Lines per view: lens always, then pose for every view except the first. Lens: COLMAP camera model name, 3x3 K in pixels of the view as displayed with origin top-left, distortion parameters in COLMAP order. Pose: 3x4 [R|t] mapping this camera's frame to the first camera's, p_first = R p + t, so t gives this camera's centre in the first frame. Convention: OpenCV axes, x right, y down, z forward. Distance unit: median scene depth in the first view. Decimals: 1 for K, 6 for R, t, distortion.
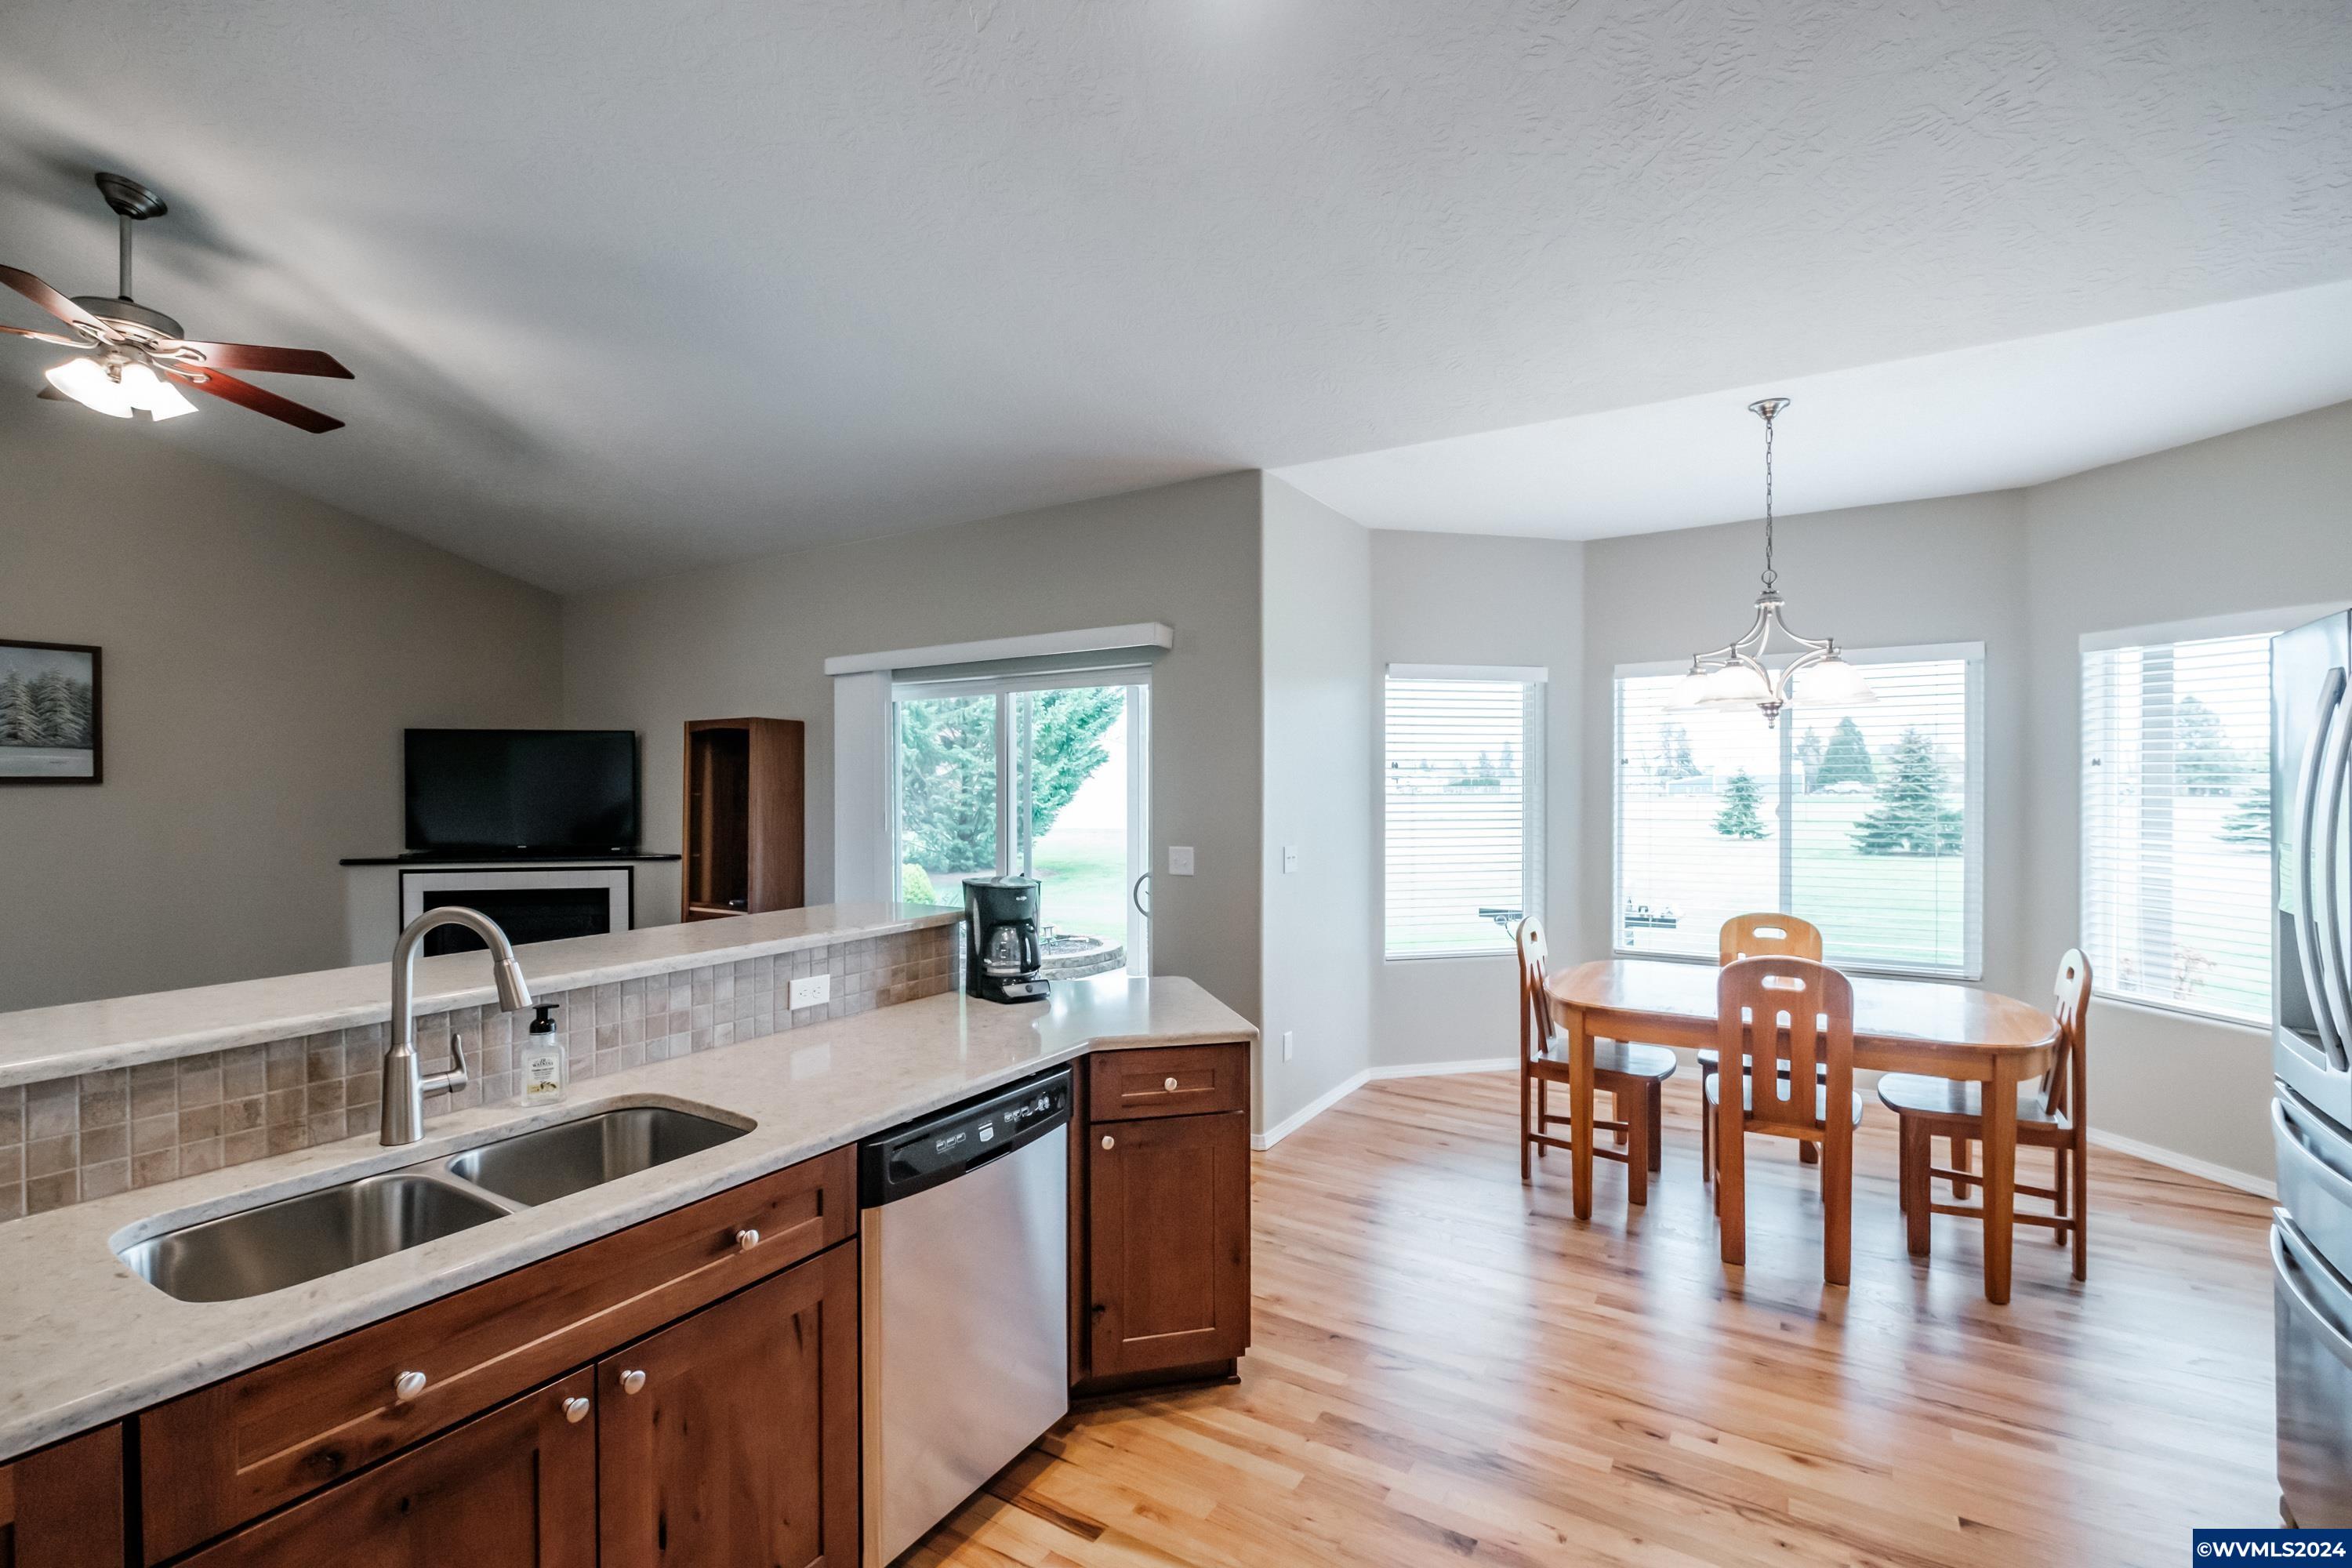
lens RADIAL K [[1024.0, 0, 1166.3], [0, 1024.0, 791.6], [0, 0, 1]] dist [0.000065, 0.000518]
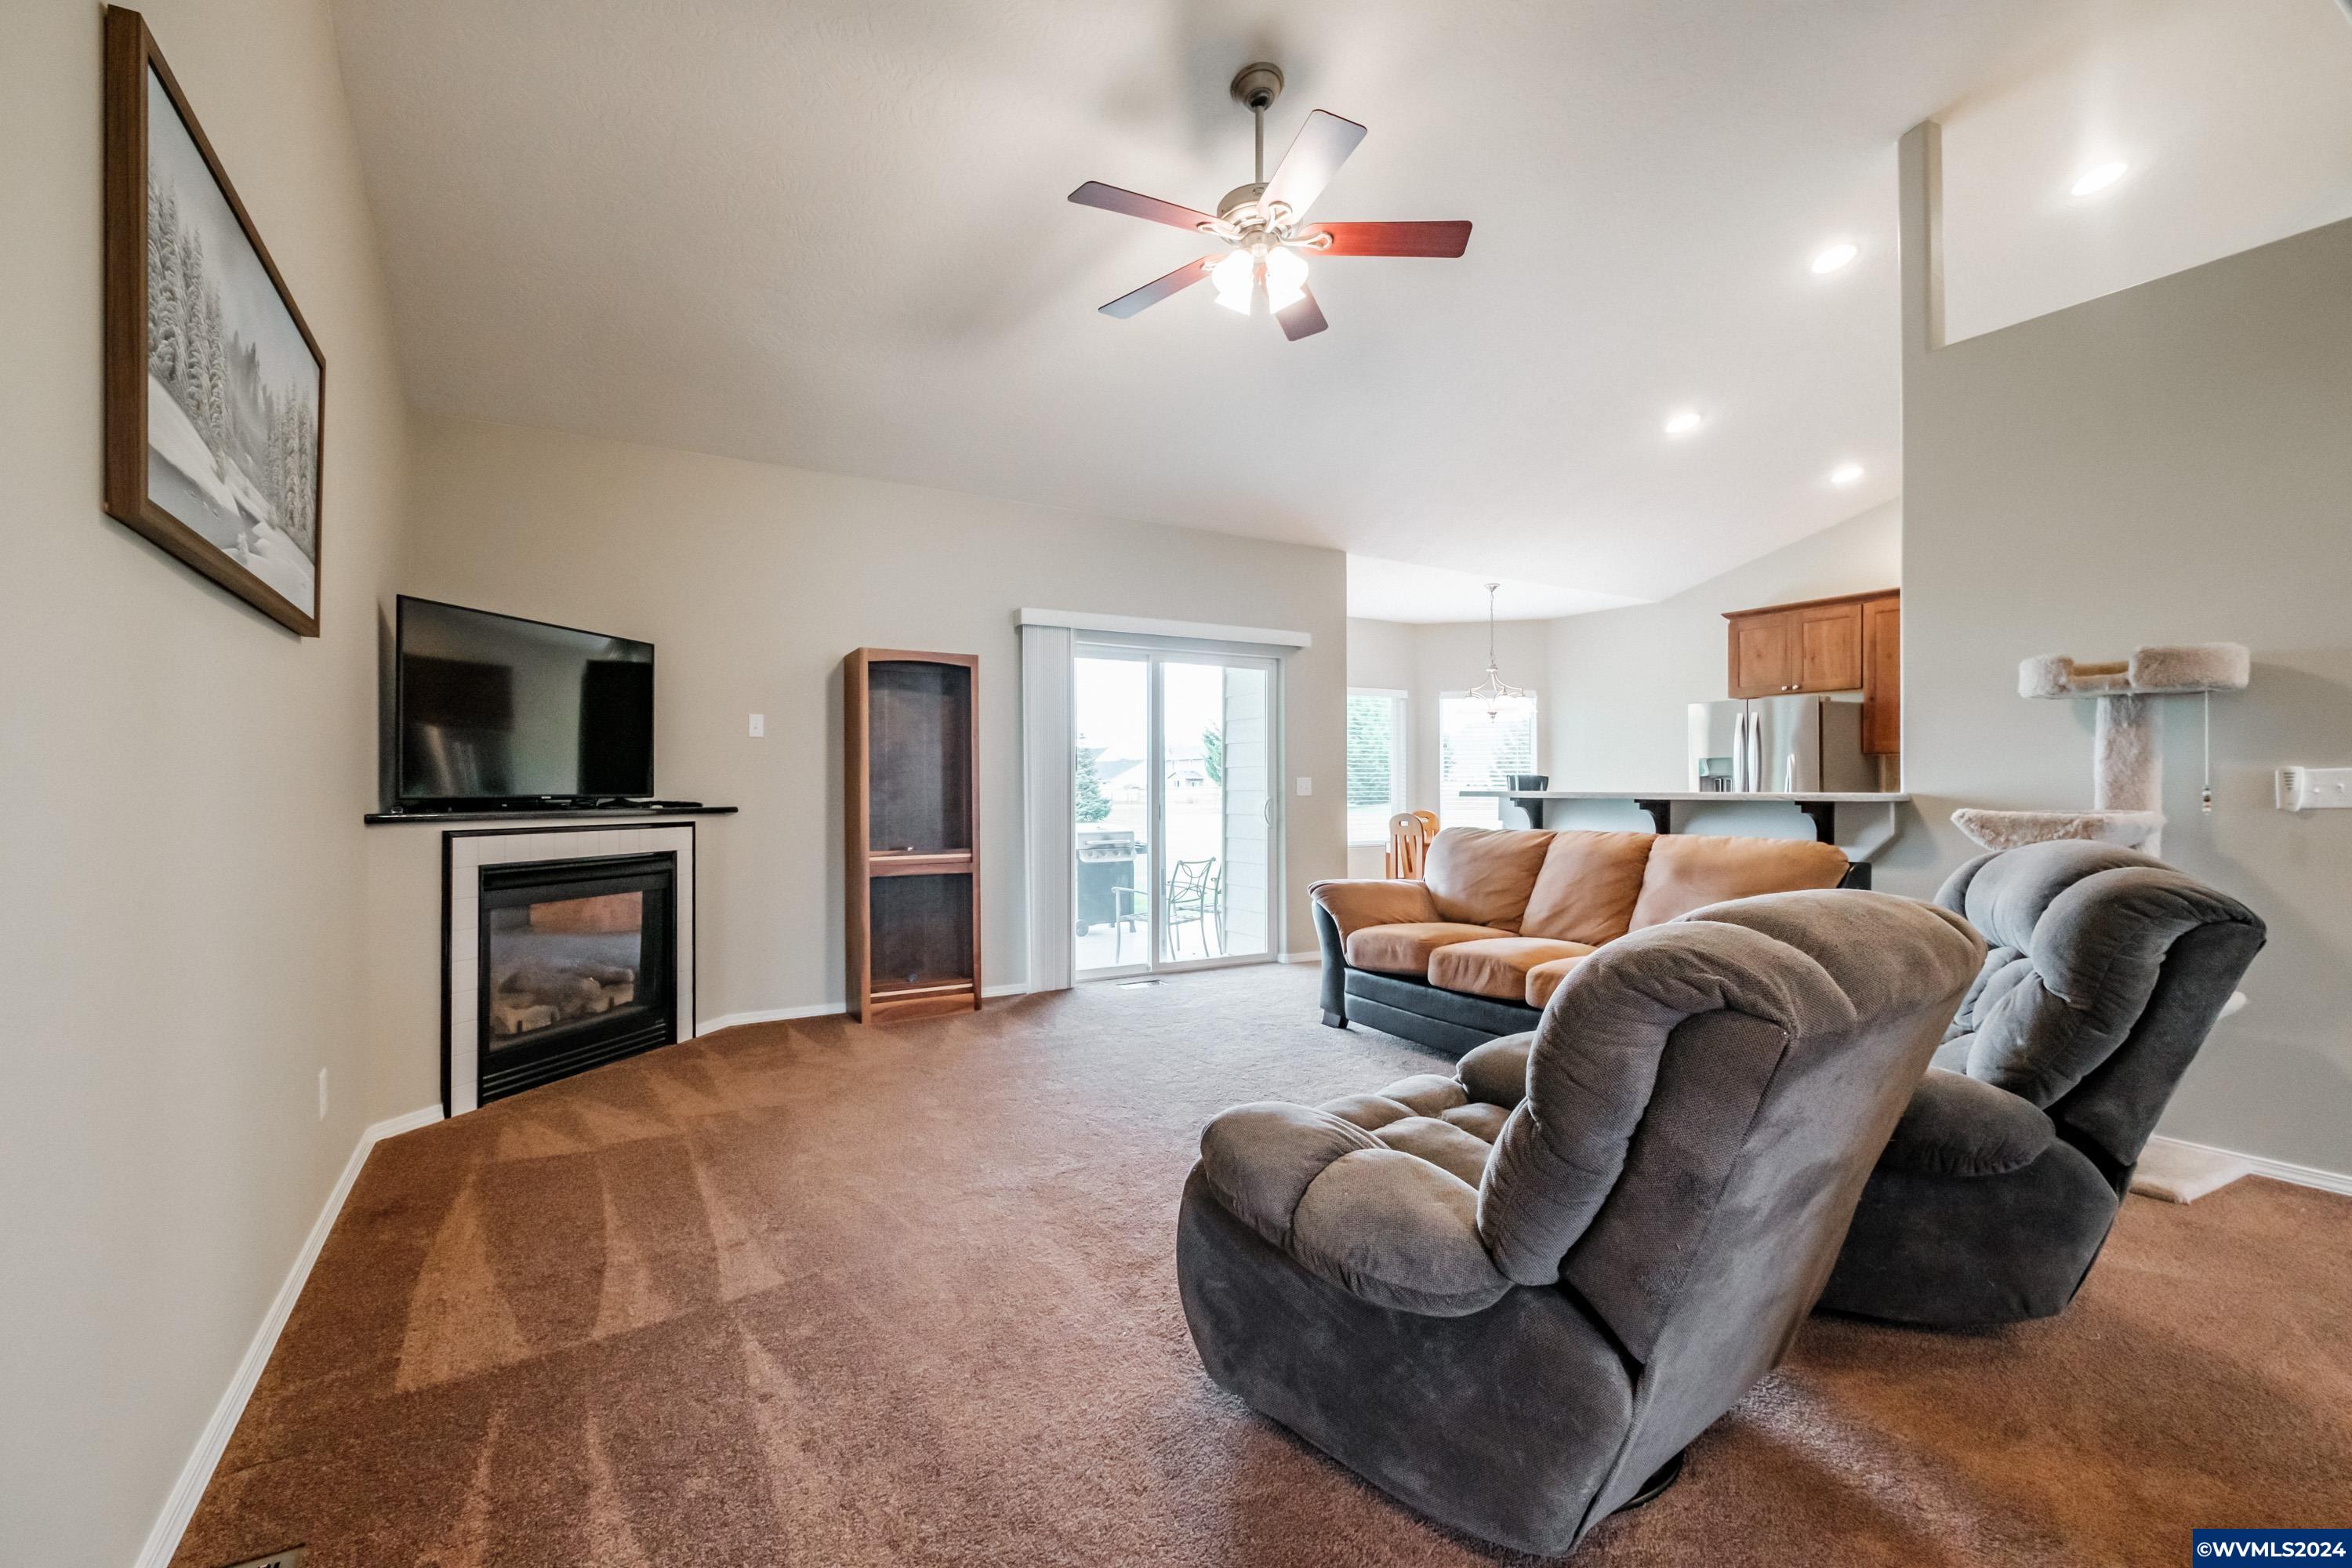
lens RADIAL K [[1024.0, 0, 1166.3], [0, 1024.0, 791.6], [0, 0, 1]] dist [0.000065, 0.000518]
pose [[0.450590, -0.000267, 0.892731, -1.875655], [0.010487, 0.999933, -0.004994, 0.103650], [-0.892669, 0.011613, 0.450563, 0.614521]]
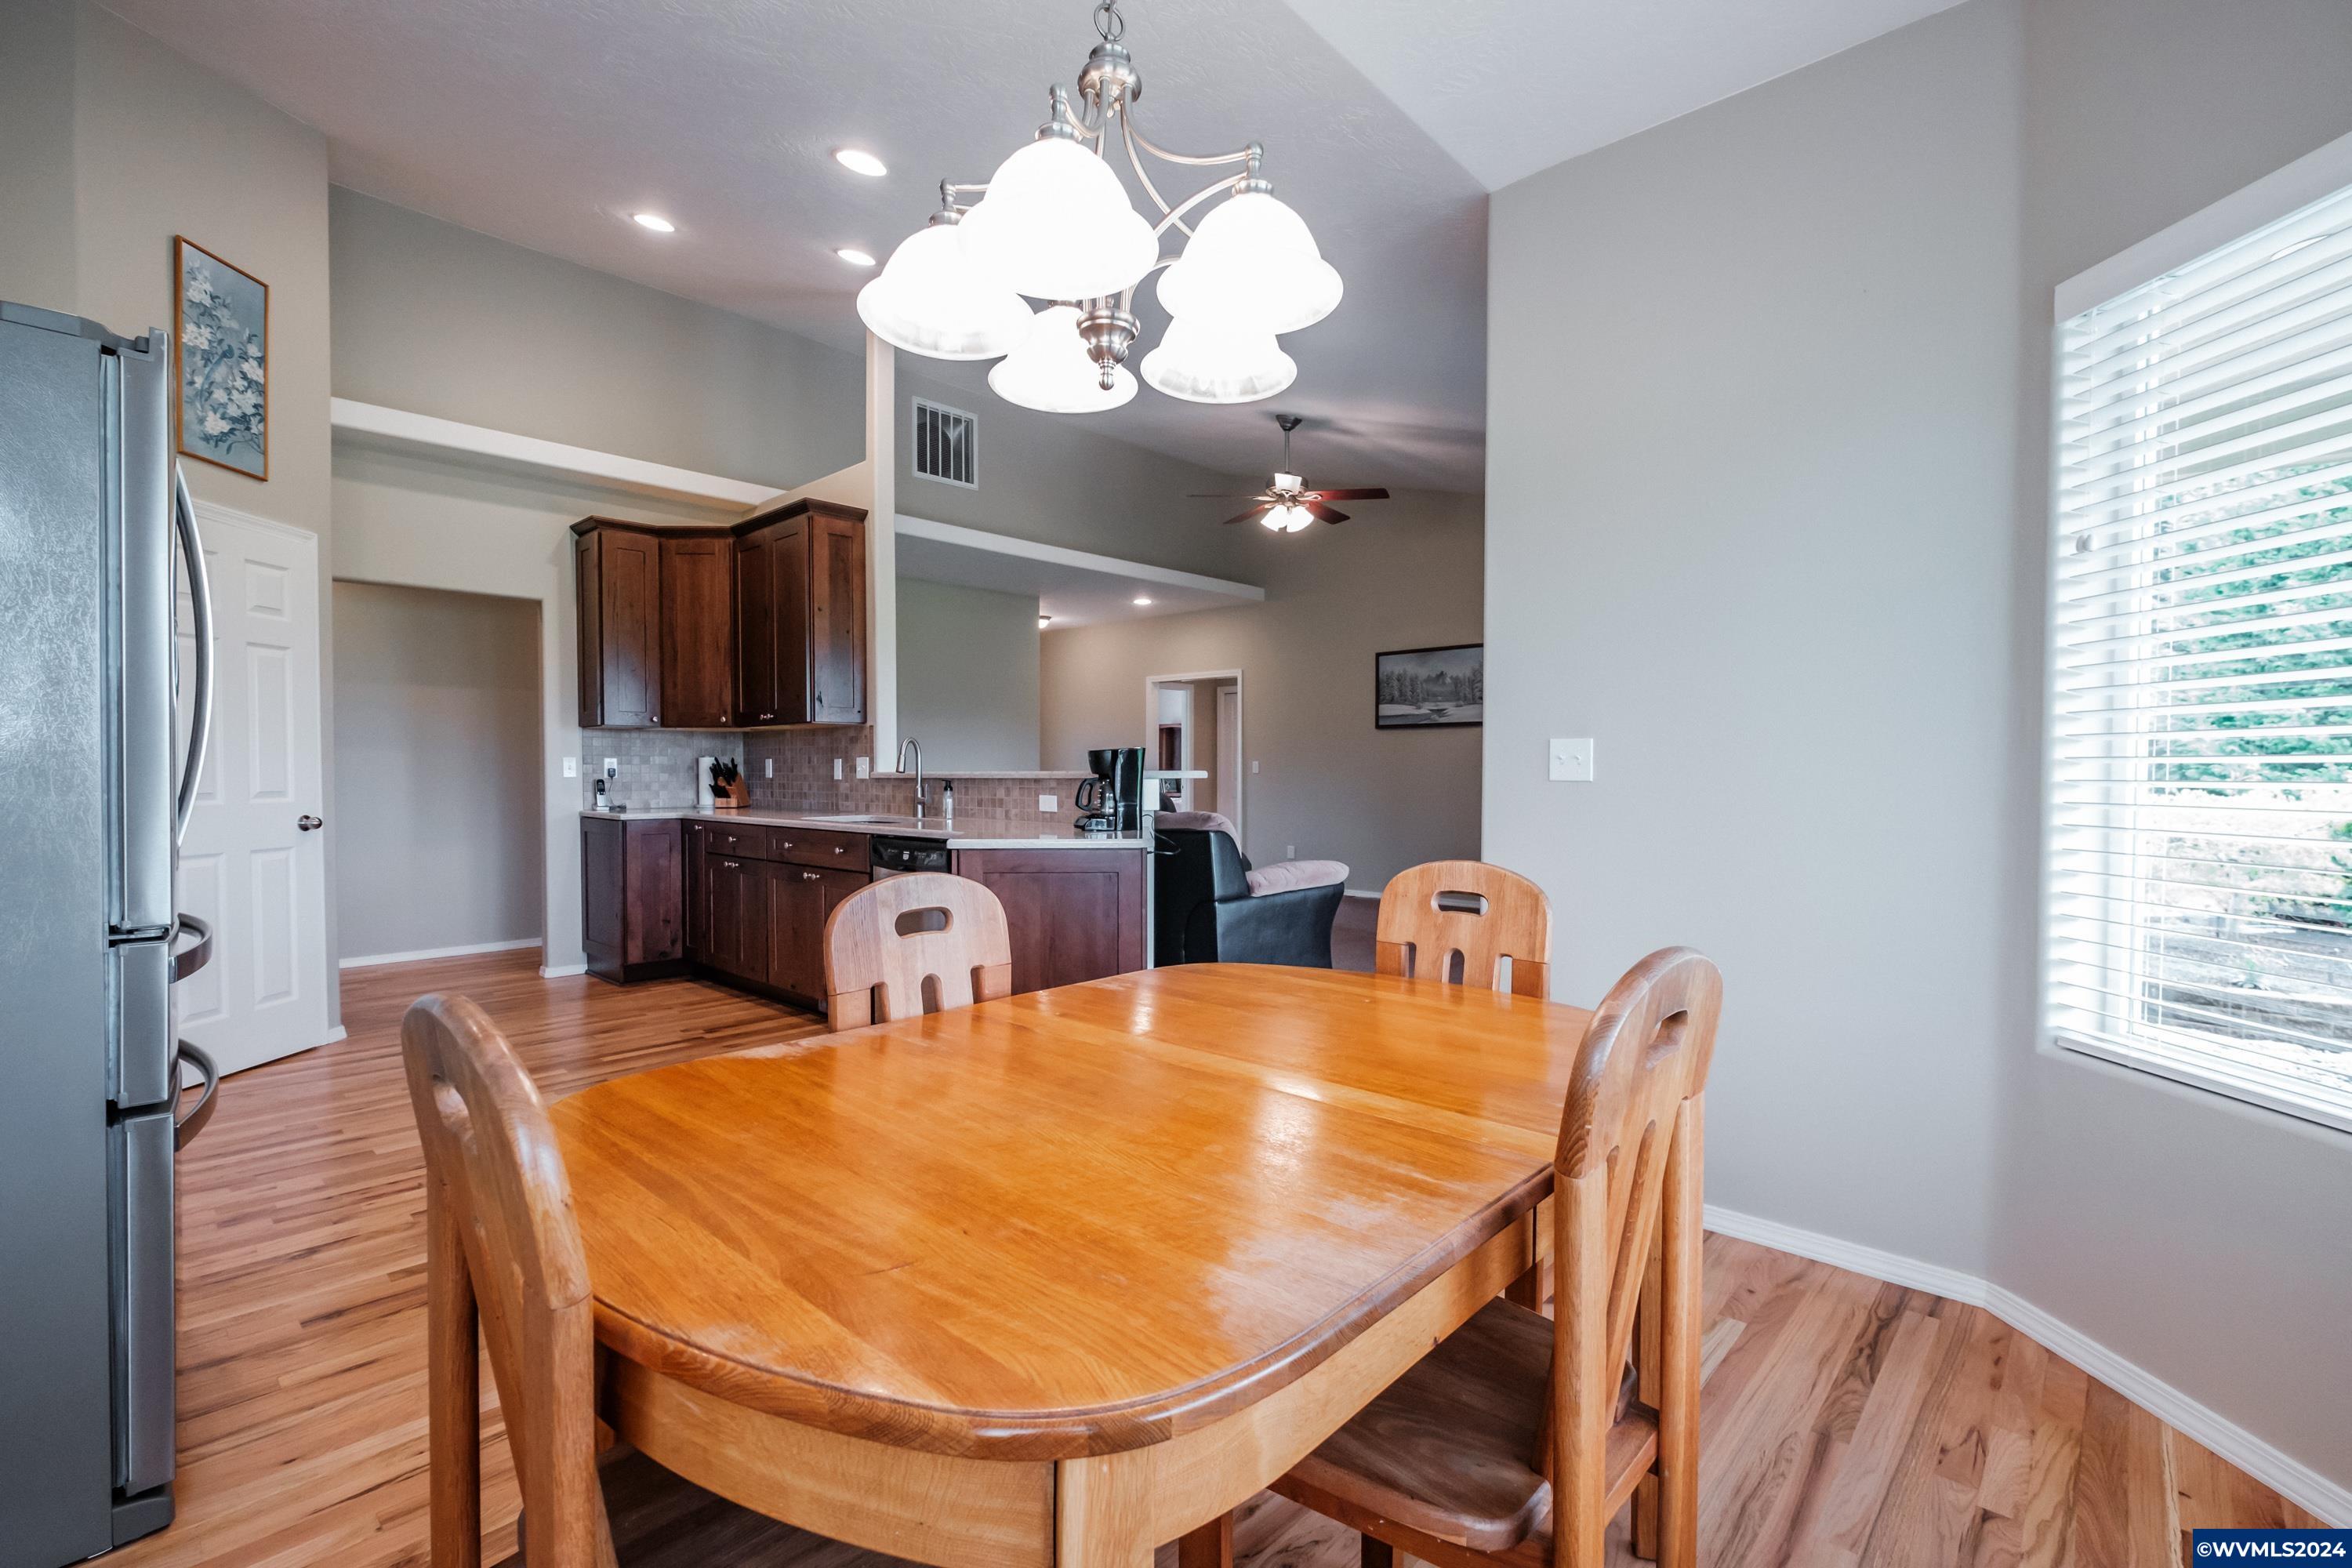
lens RADIAL K [[1061.0, 0, 1170.2], [0, 1061.0, 795.2], [0, 0, 1]] dist [-0.002935, -0.000668]
pose [[-0.184198, 0.024995, -0.982571, 1.037433], [-0.009726, 0.999581, 0.027251, 0.092527], [0.982841, 0.014576, -0.183877, 1.116293]]
